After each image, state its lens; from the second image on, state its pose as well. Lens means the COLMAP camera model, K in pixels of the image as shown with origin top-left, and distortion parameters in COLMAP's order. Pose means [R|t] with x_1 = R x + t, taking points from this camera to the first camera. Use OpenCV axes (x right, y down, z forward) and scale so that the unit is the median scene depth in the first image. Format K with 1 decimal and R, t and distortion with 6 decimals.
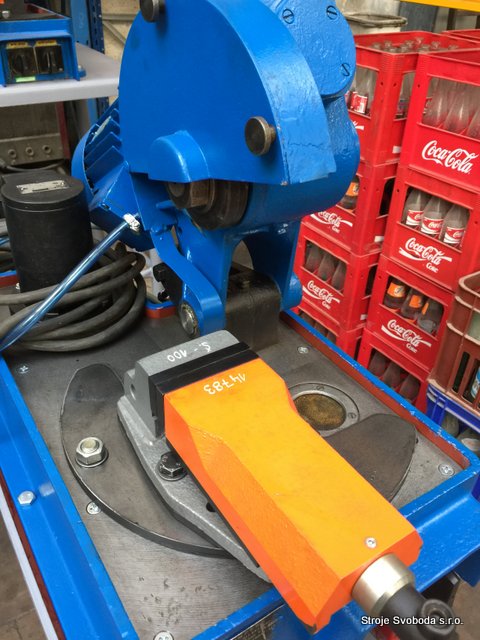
lens RADIAL K [[558.5, 0, 242.7], [0, 558.5, 319.2], [0, 0, 1]] dist [0.015364, 0.005052]
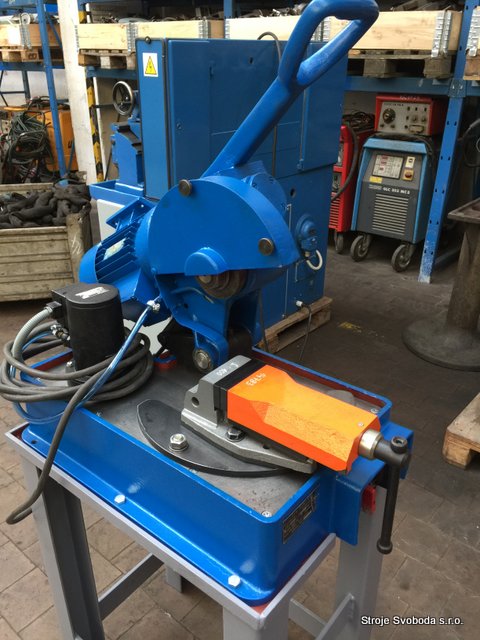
lens RADIAL K [[558.5, 0, 238.0], [0, 558.5, 321.7], [0, 0, 1]] dist [0.015364, 0.005052]
pose [[0.951946, -0.165198, 0.257893, -0.489018], [0.200146, 0.972927, -0.115564, 0.123355], [-0.231820, 0.161627, 0.959237, -0.689498]]
